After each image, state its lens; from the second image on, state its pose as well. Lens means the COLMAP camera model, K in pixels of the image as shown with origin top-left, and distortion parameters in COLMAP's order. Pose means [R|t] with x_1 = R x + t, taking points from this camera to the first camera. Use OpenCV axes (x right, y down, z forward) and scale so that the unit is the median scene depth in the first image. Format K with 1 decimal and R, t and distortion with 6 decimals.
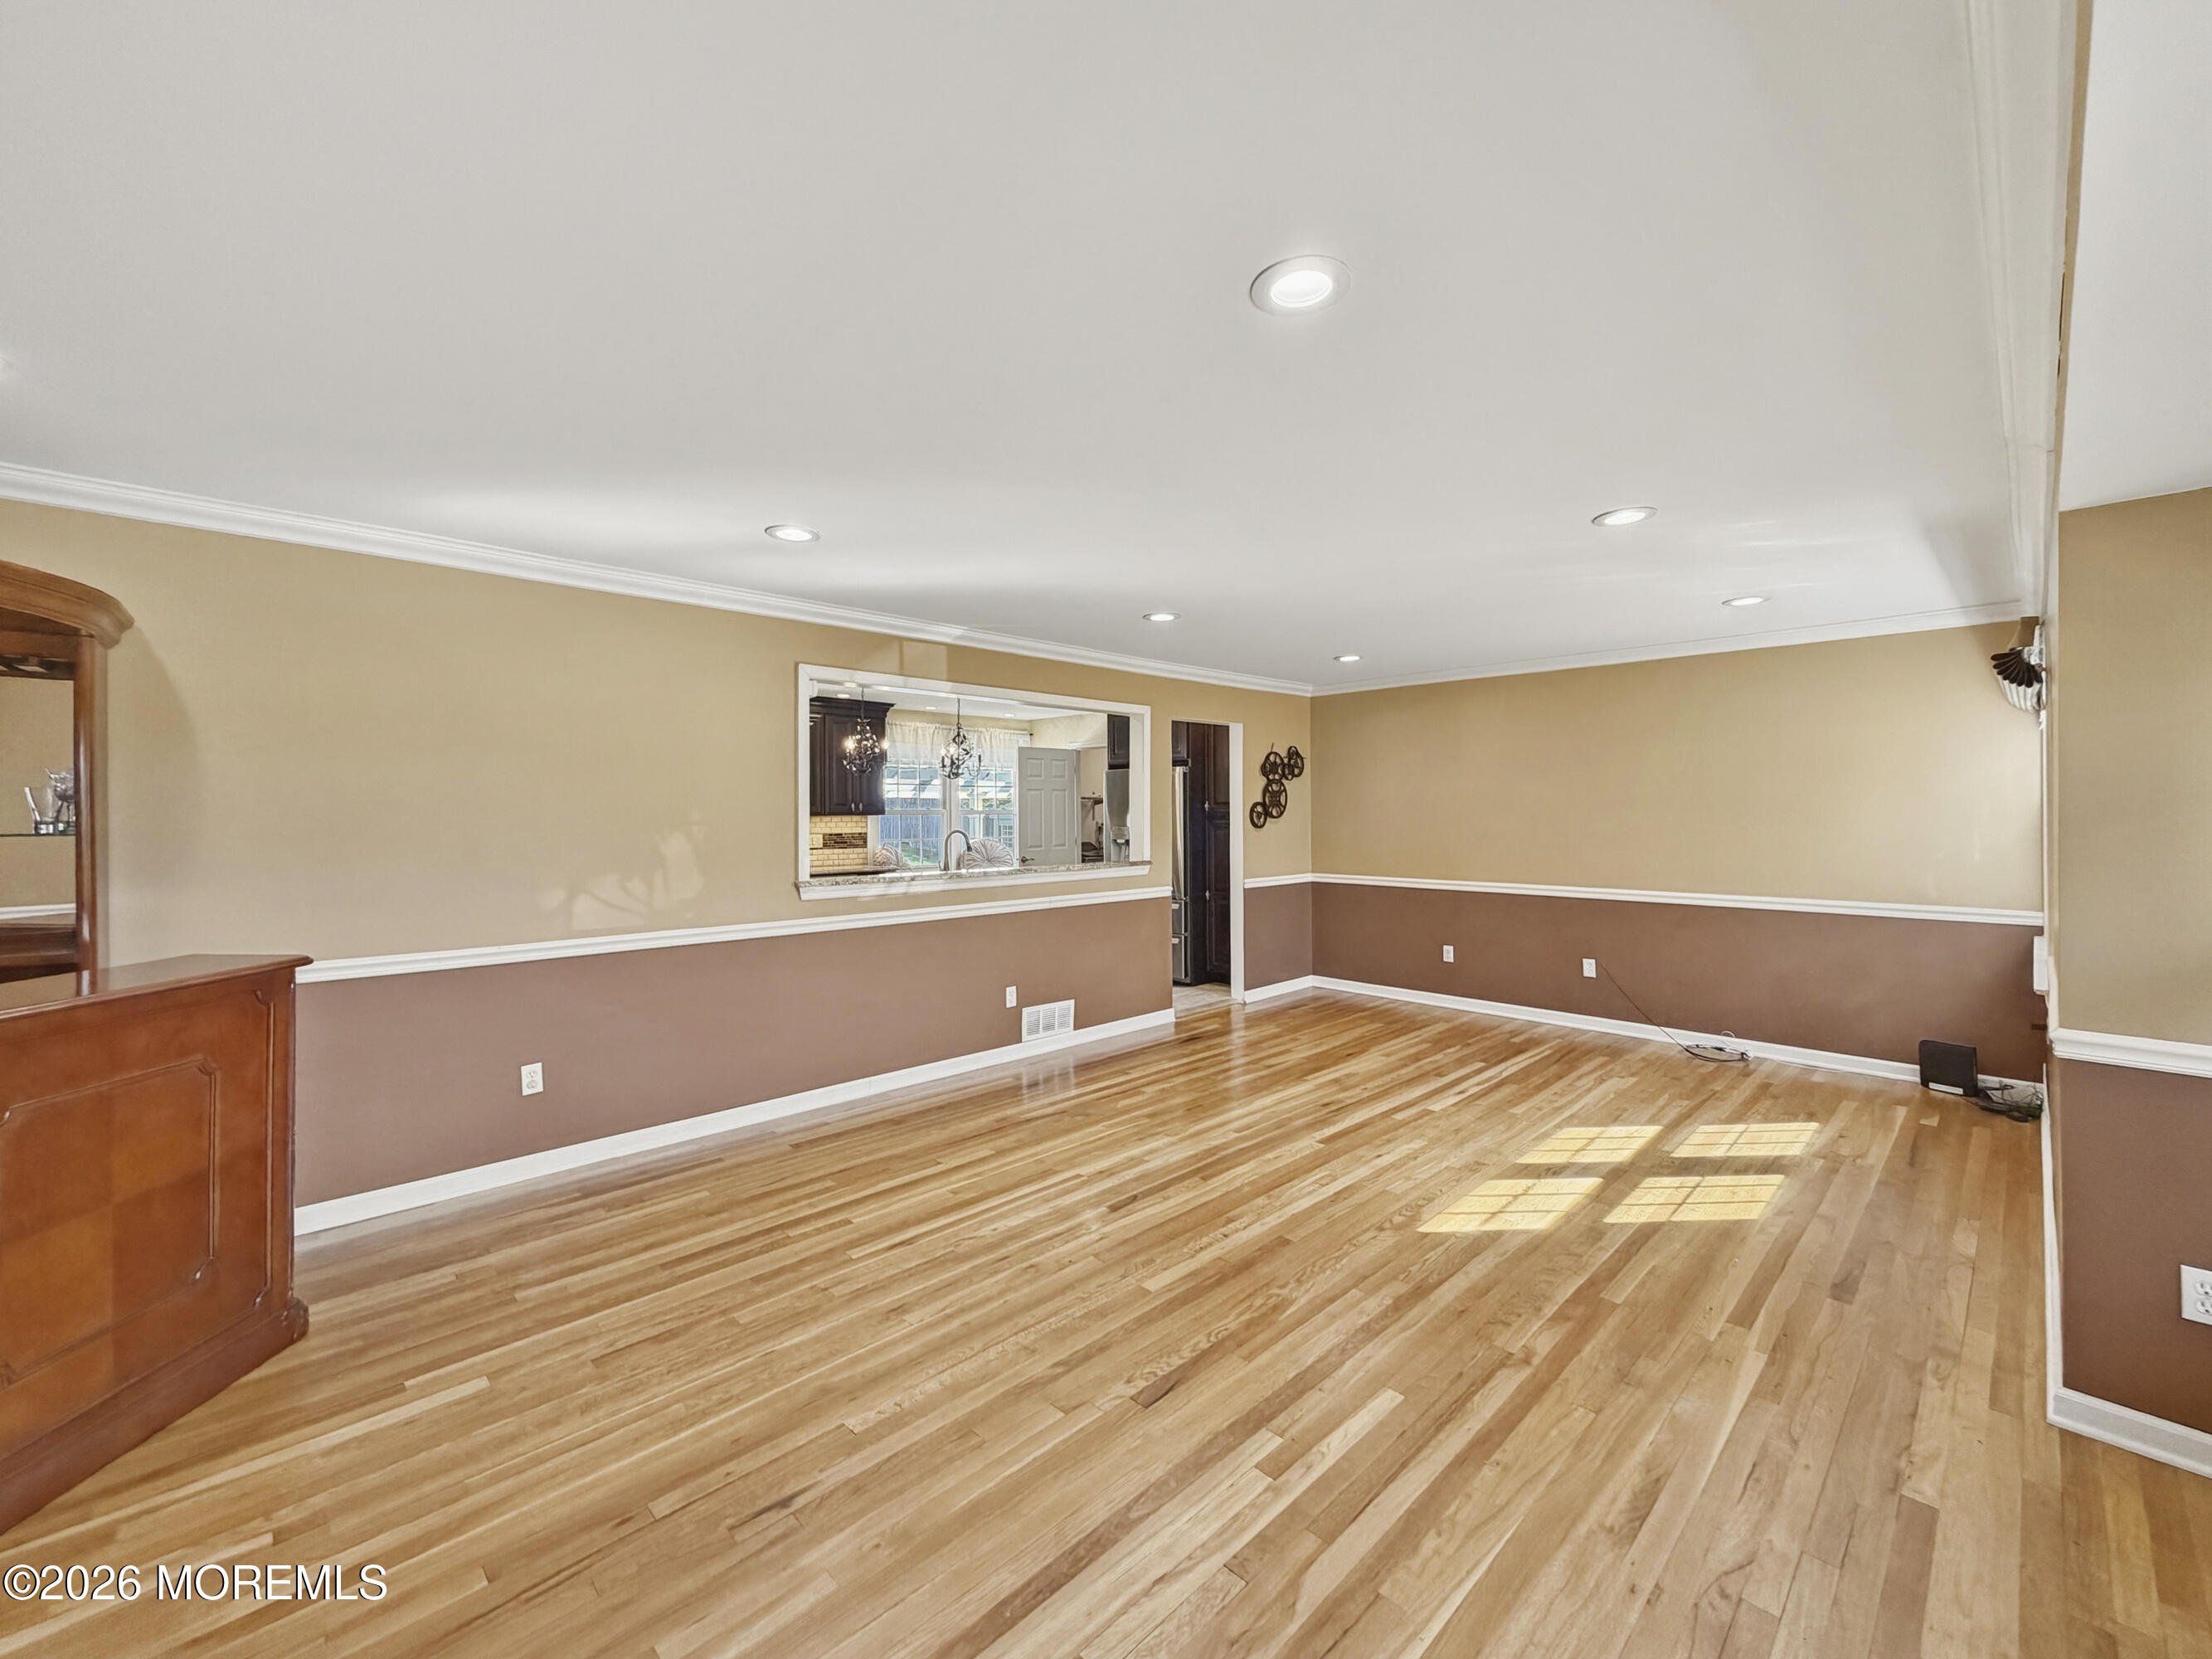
lens RADIAL K [[893.3, 0, 1108.3], [0, 893.3, 806.2], [0, 0, 1]] dist [-0.001056, 0.000399]
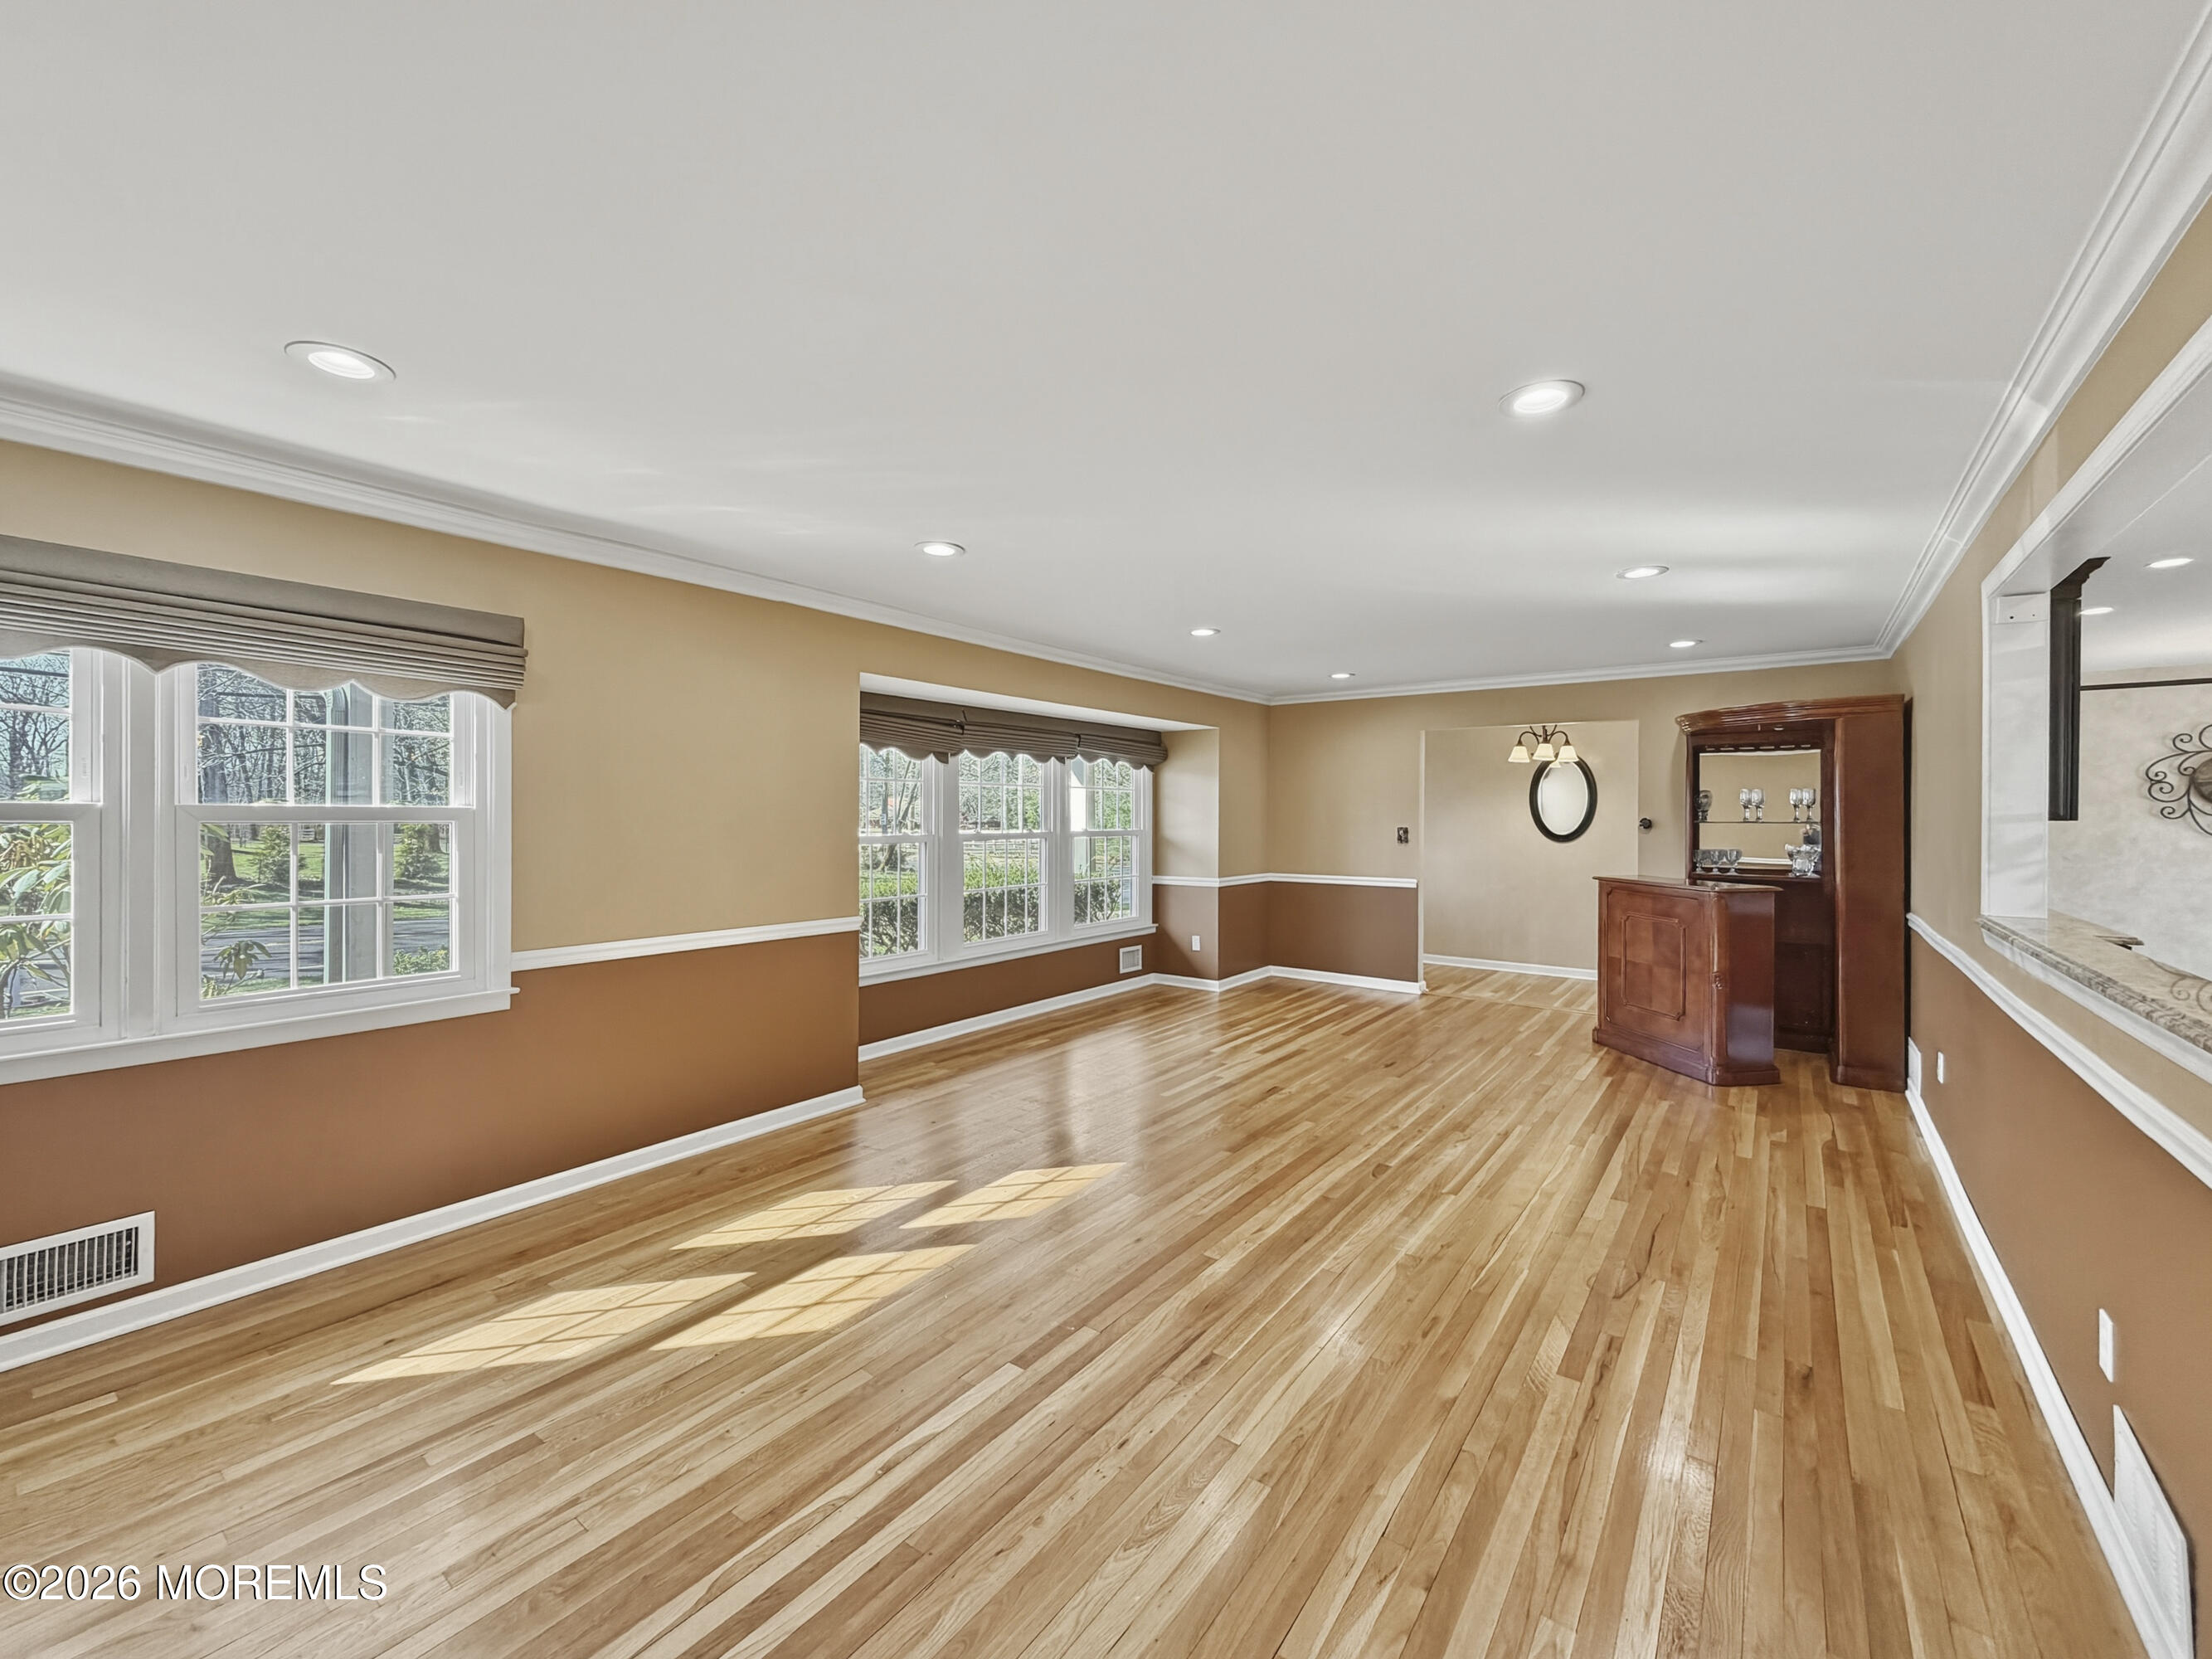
lens RADIAL K [[893.3, 0, 1110.8], [0, 893.3, 822.9], [0, 0, 1]] dist [-0.001056, 0.000399]
pose [[-0.987702, 0.004656, -0.156279, 0.446537], [0.004898, 0.999987, -0.001169, 0.015811], [0.156272, -0.001920, -0.987712, 1.769193]]
